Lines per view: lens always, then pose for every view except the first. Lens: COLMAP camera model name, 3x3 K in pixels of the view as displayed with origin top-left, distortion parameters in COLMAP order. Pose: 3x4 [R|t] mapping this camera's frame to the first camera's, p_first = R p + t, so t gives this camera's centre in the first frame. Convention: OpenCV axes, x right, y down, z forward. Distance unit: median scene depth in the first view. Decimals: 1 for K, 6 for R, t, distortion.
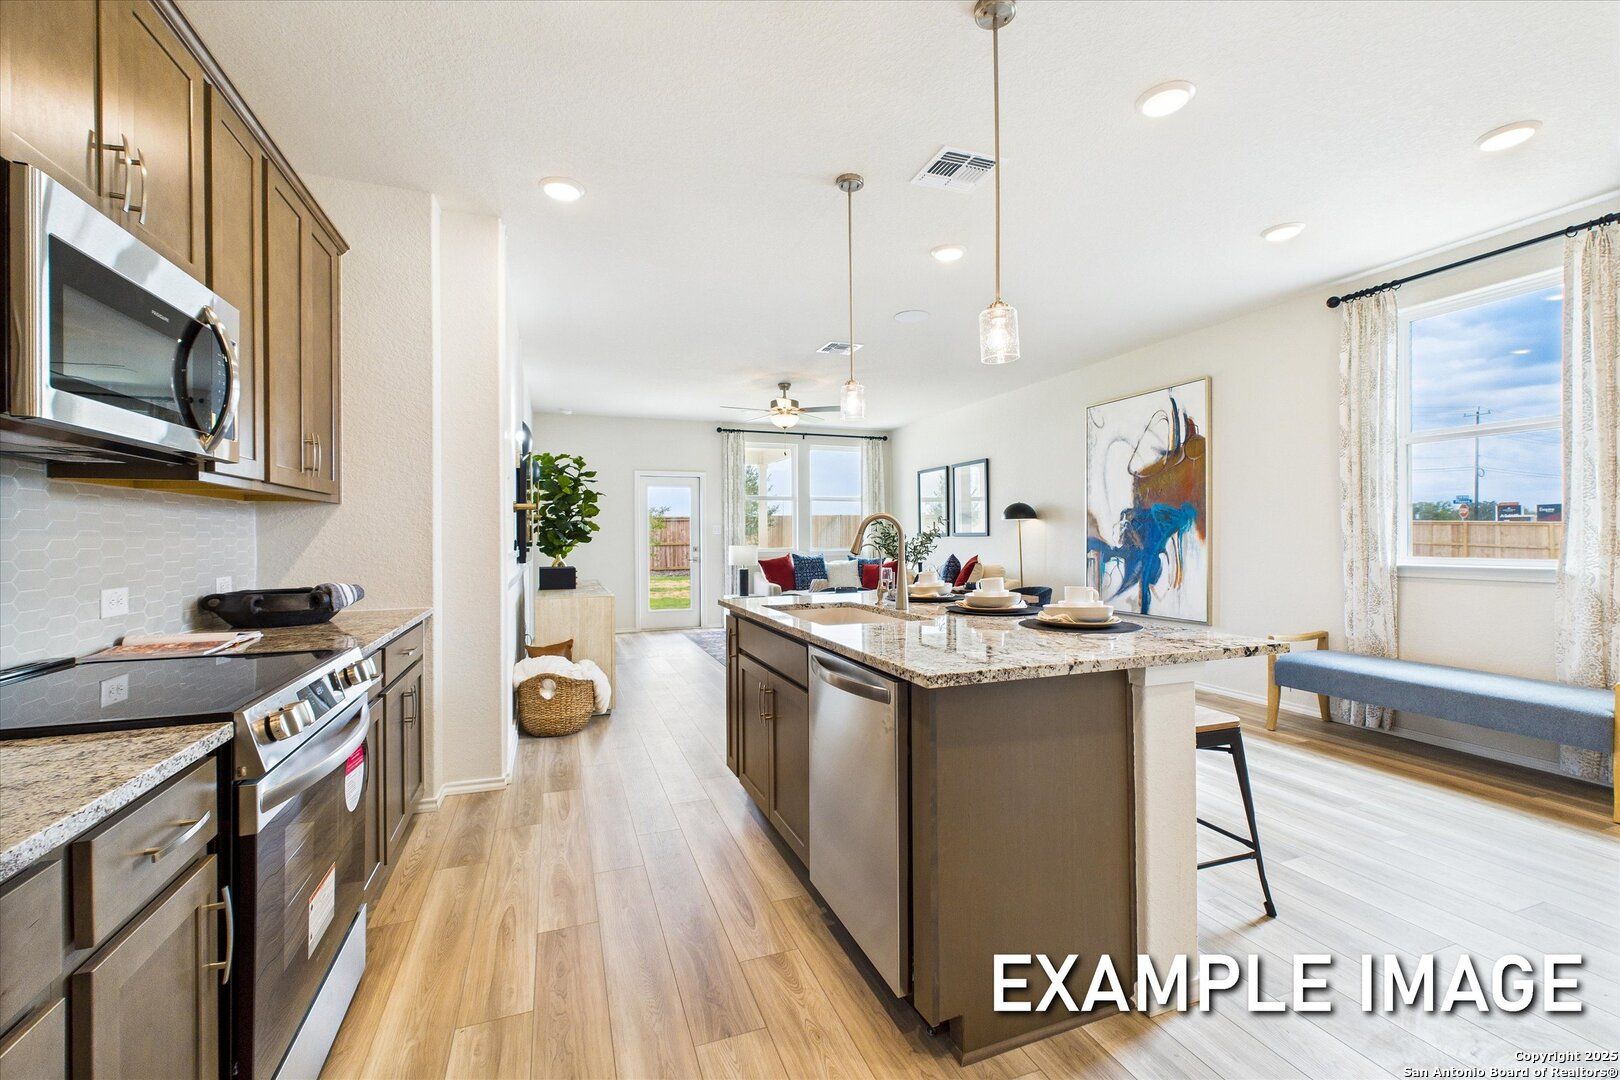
lens RADIAL K [[672.8, 0, 816.5], [0, 672.8, 533.5], [0, 0, 1]] dist [0.001311, 0.000085]
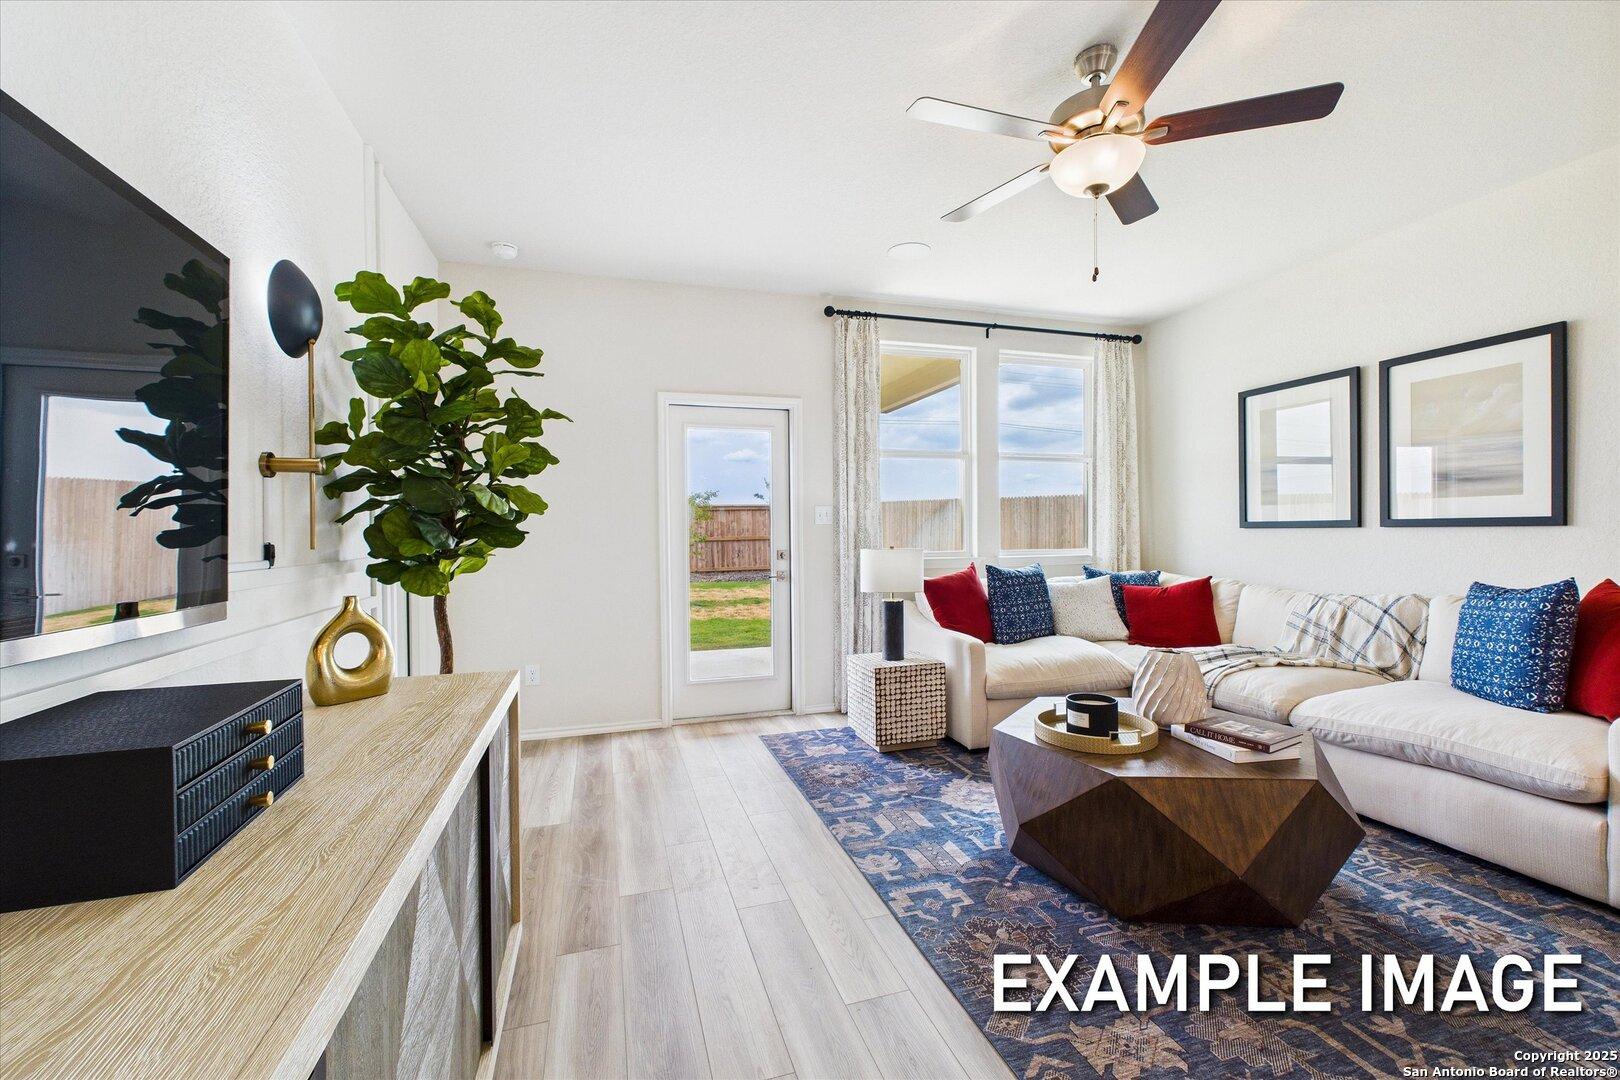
lens RADIAL K [[672.8, 0, 812.3], [0, 672.8, 538.2], [0, 0, 1]] dist [0.001311, 0.000085]
pose [[0.997697, -0.001502, -0.067811, -0.160789], [0.002658, 0.999852, 0.016973, 0.003297], [0.067775, -0.017114, 0.997554, 0.661870]]
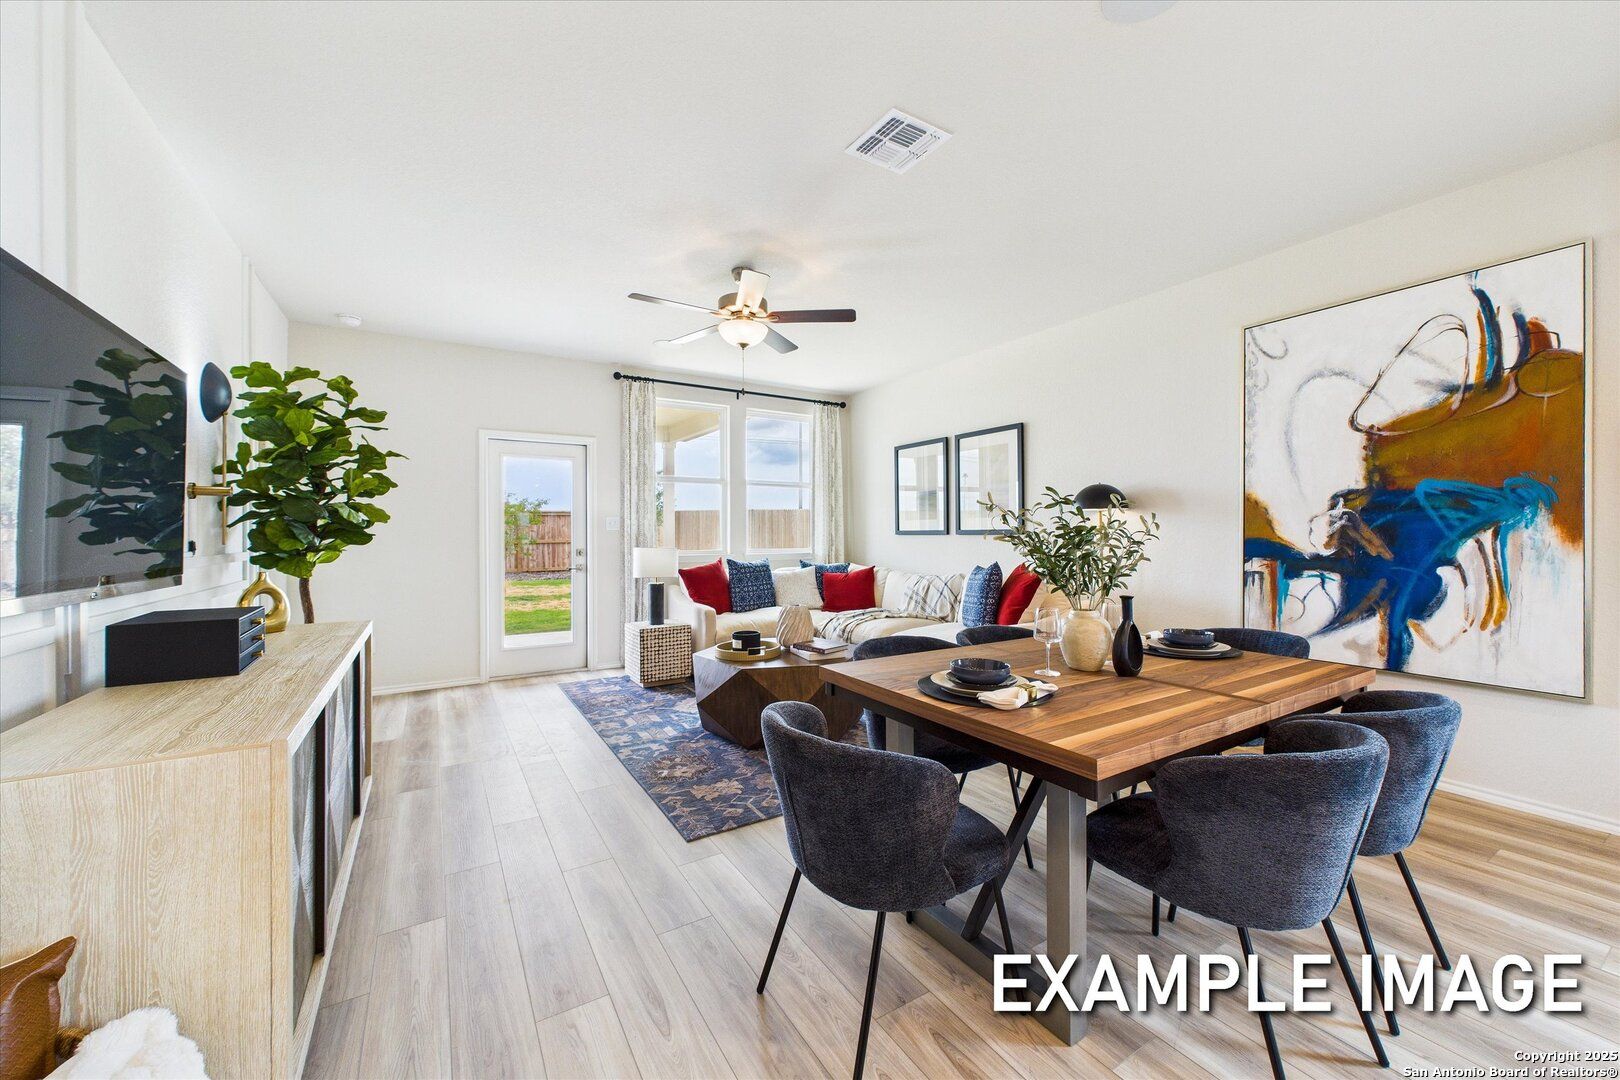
lens RADIAL K [[612.0, 0, 808.5], [0, 612.0, 532.9], [0, 0, 1]] dist [0.003033, -0.000644]
pose [[0.983545, 0.004036, 0.180619, -0.085790], [-0.004471, 0.999988, 0.002002, 0.001925], [-0.180609, -0.002776, 0.983551, 0.469505]]
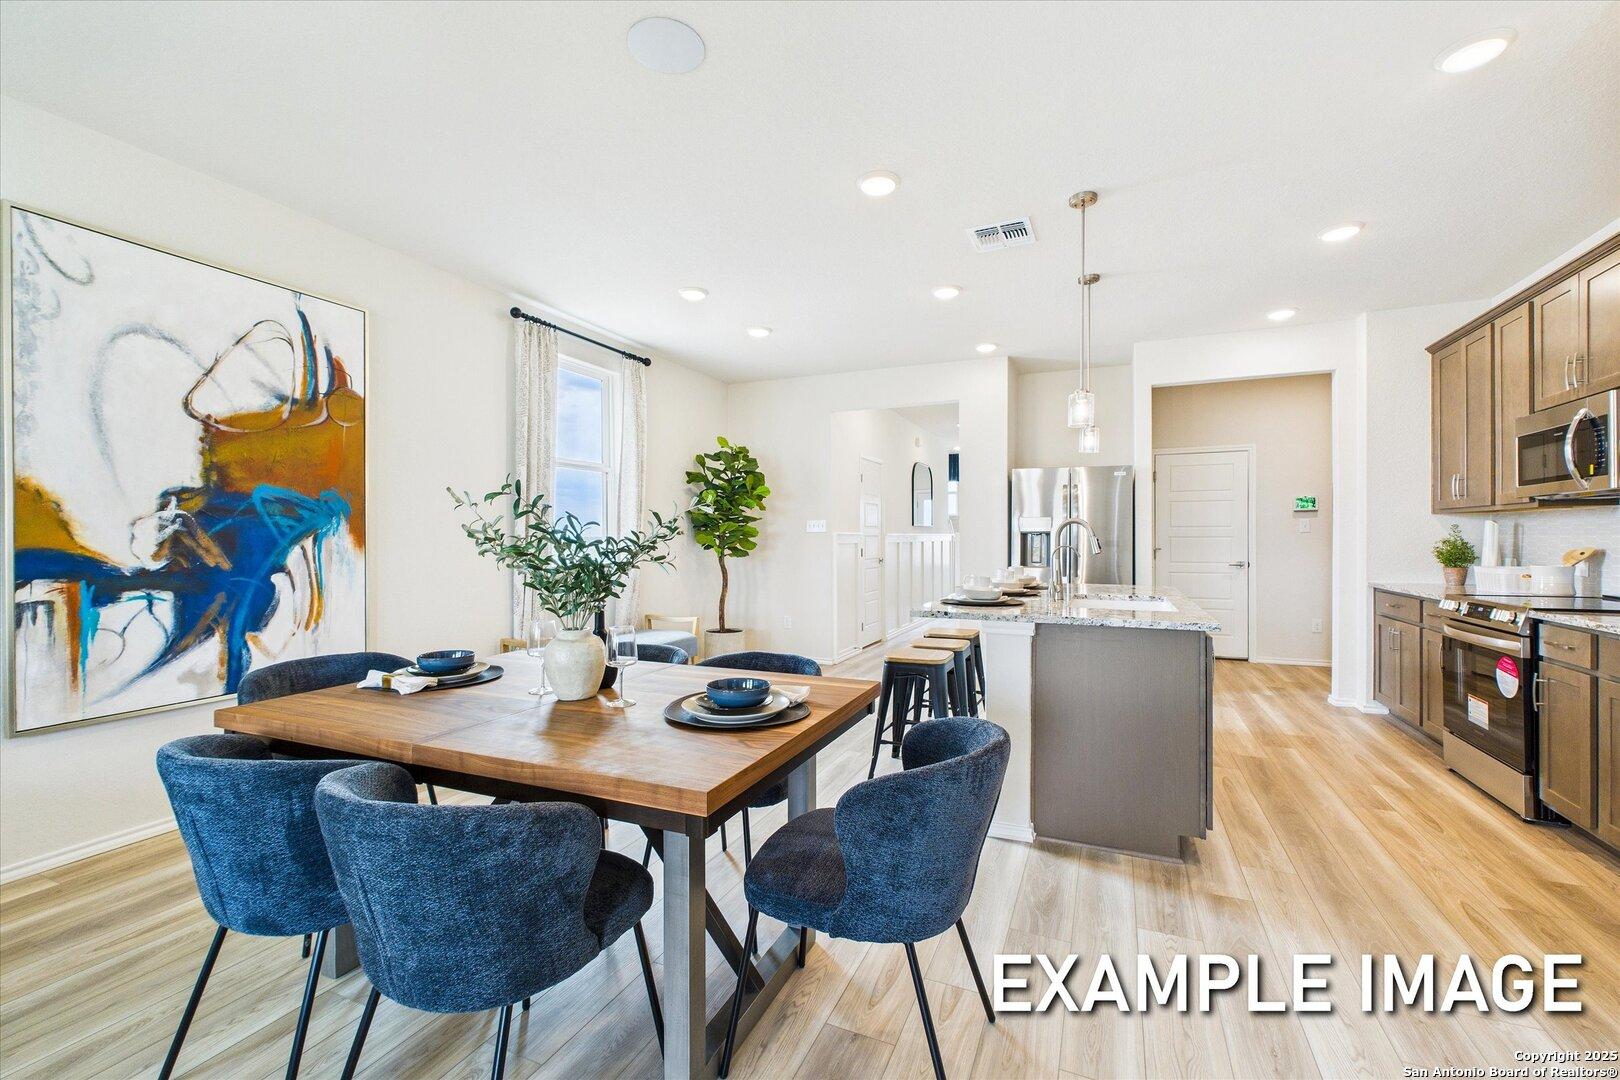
lens RADIAL K [[672.8, 0, 814.1], [0, 672.8, 539.0], [0, 0, 1]] dist [0.001311, 0.000085]
pose [[-0.703873, 0.005364, 0.710305, -0.166865], [0.003264, 0.999985, -0.004318, 0.003327], [-0.710318, -0.000721, -0.703880, 0.859997]]
